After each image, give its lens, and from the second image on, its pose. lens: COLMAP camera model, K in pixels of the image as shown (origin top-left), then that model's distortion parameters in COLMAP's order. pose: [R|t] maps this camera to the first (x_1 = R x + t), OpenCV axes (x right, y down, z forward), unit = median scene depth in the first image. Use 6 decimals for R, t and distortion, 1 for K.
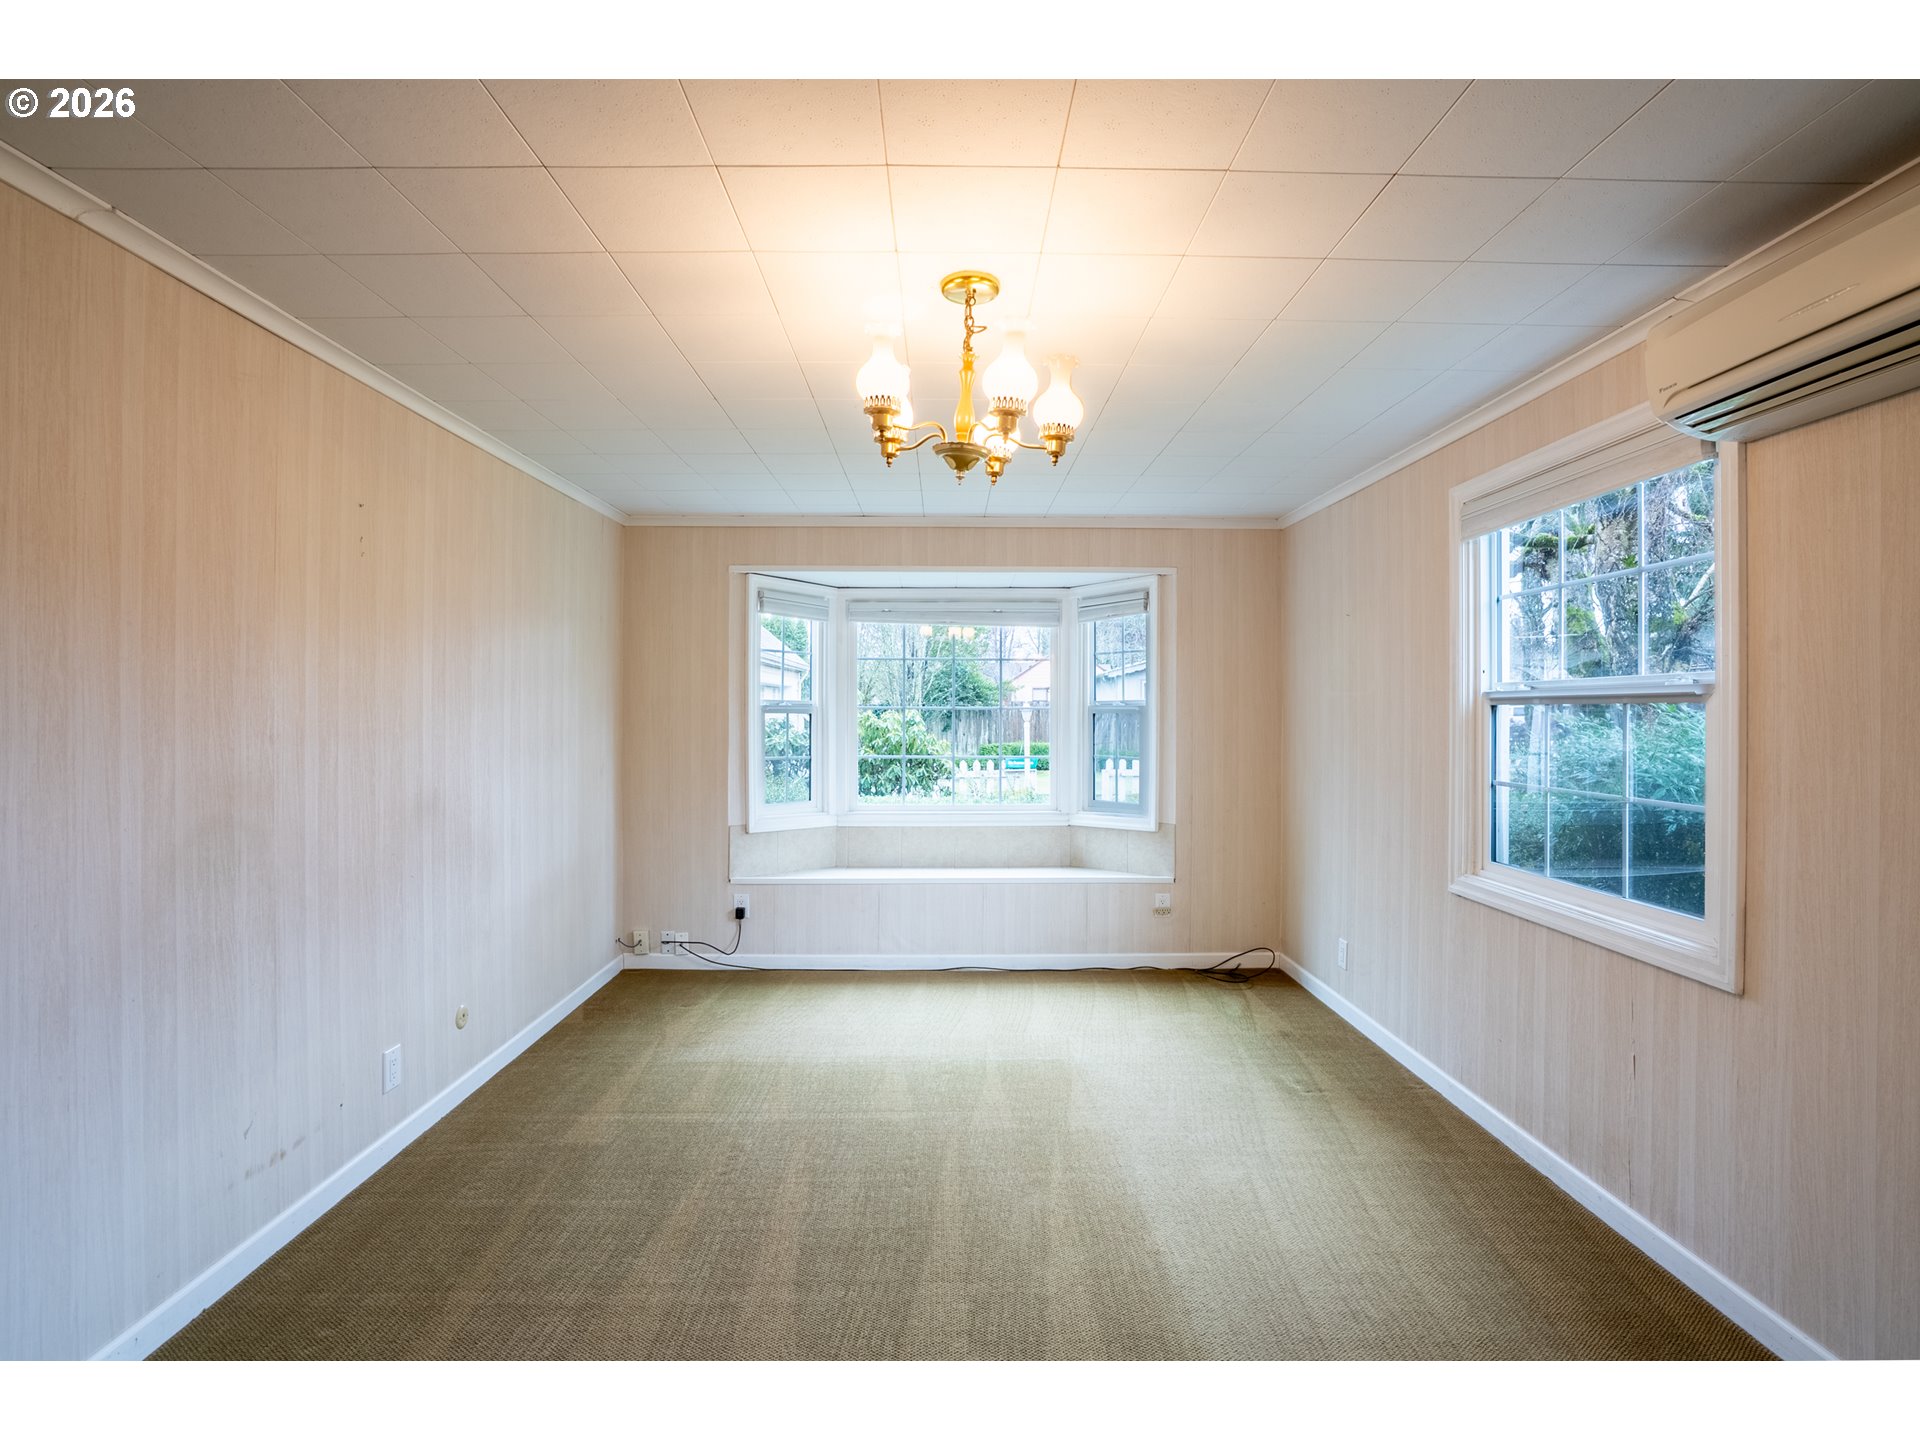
lens RADIAL K [[950.3, 0, 1039.2], [0, 950.3, 711.7], [0, 0, 1]] dist [-0.000933, -0.000236]
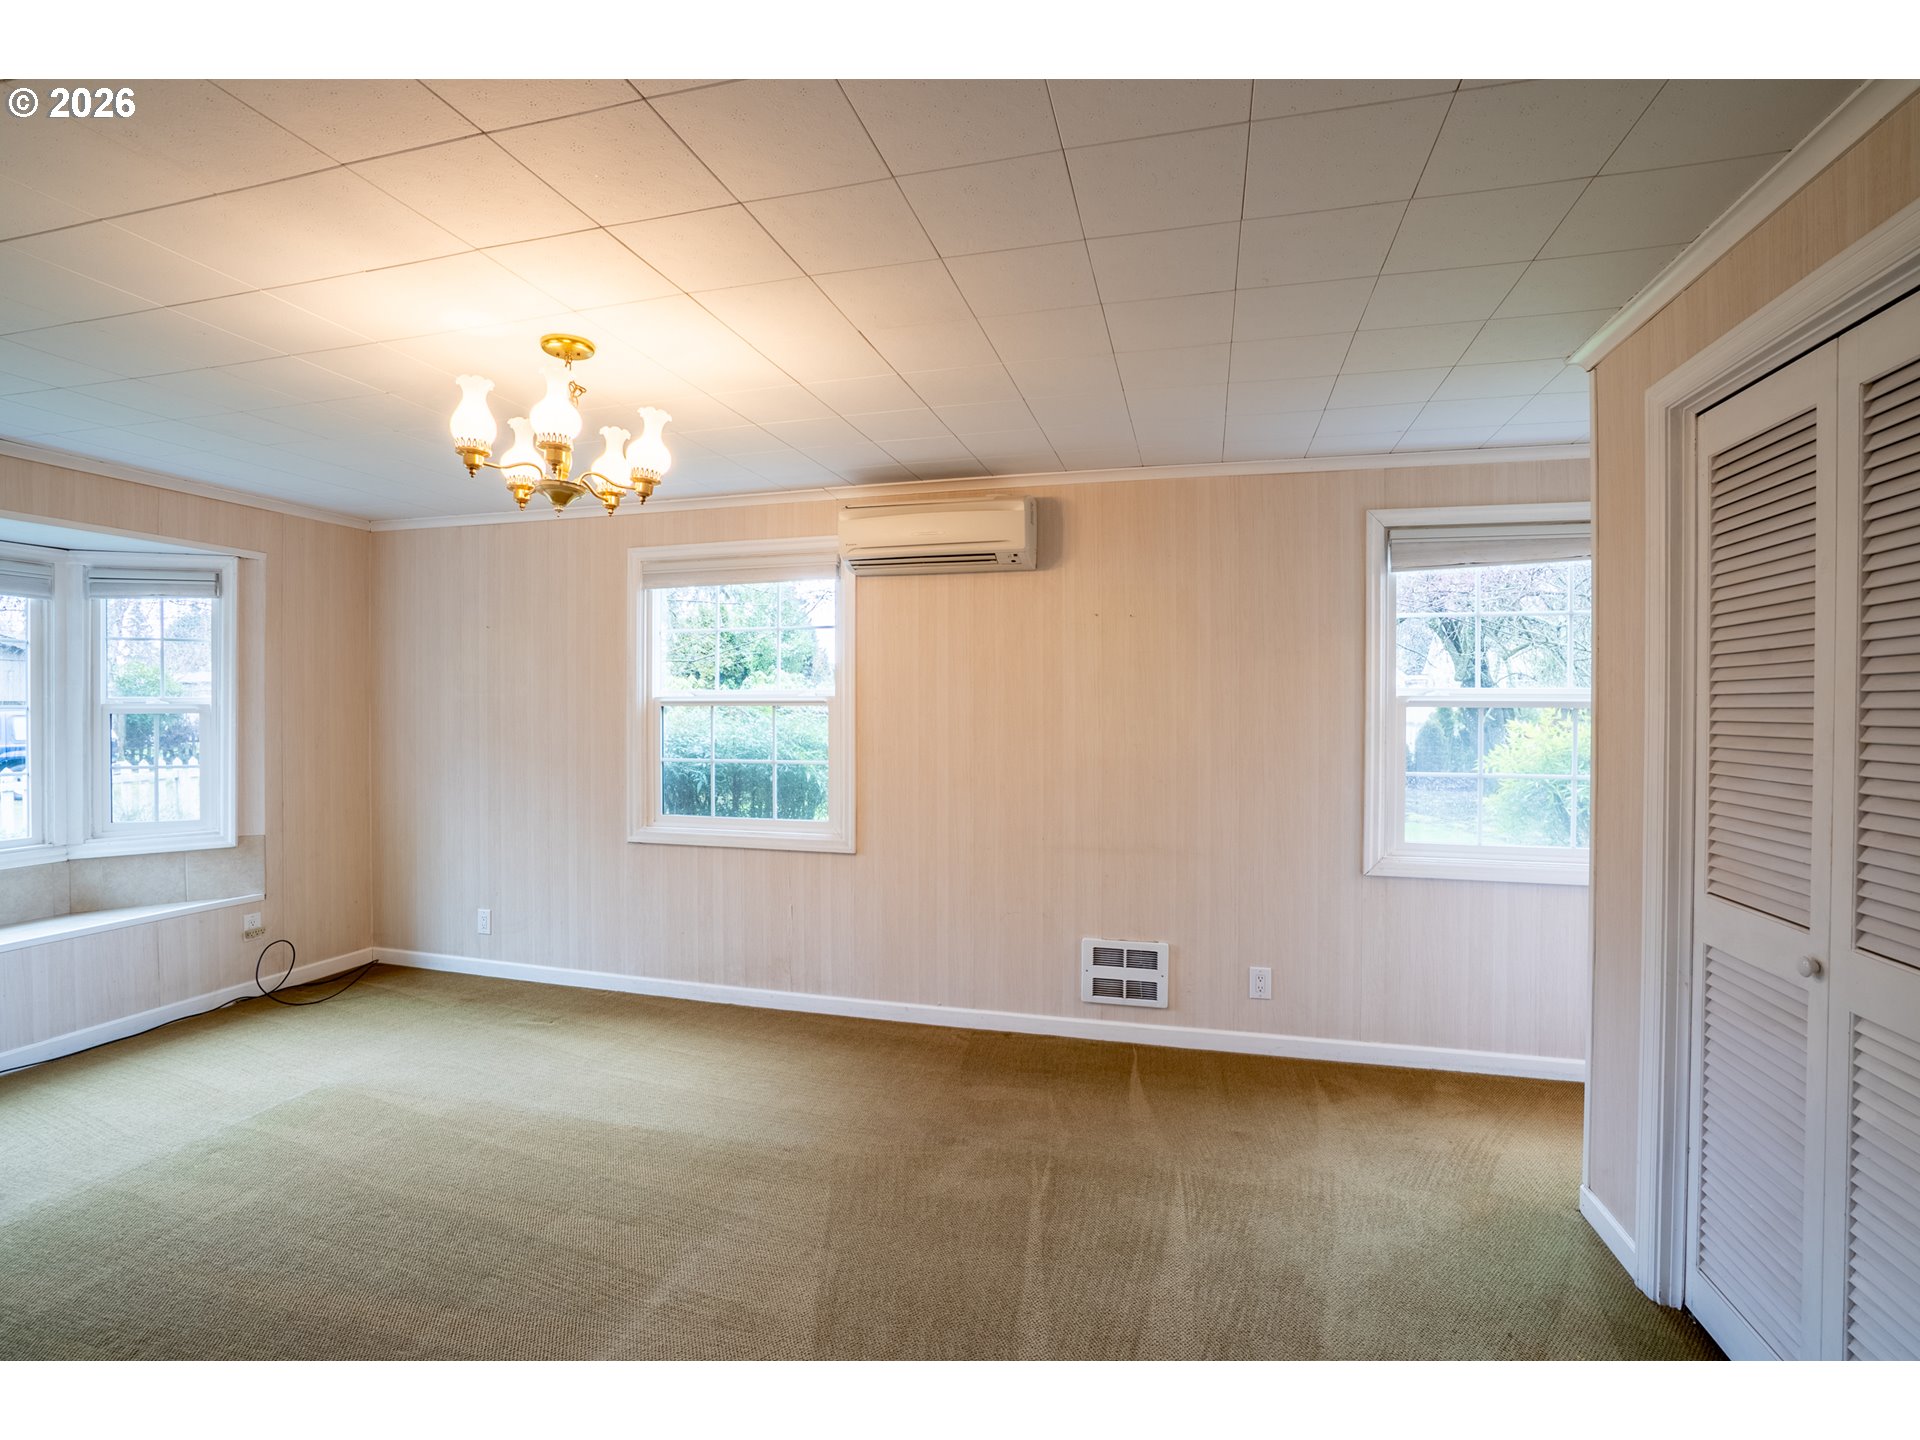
lens RADIAL K [[889.0, 0, 963.5], [0, 889.0, 716.2], [0, 0, 1]] dist [0.002689, 0.000466]
pose [[0.311479, -0.012533, 0.950171, -0.461502], [-0.000473, 0.999911, 0.013344, -0.007060], [-0.950253, -0.004606, 0.311445, 0.100372]]
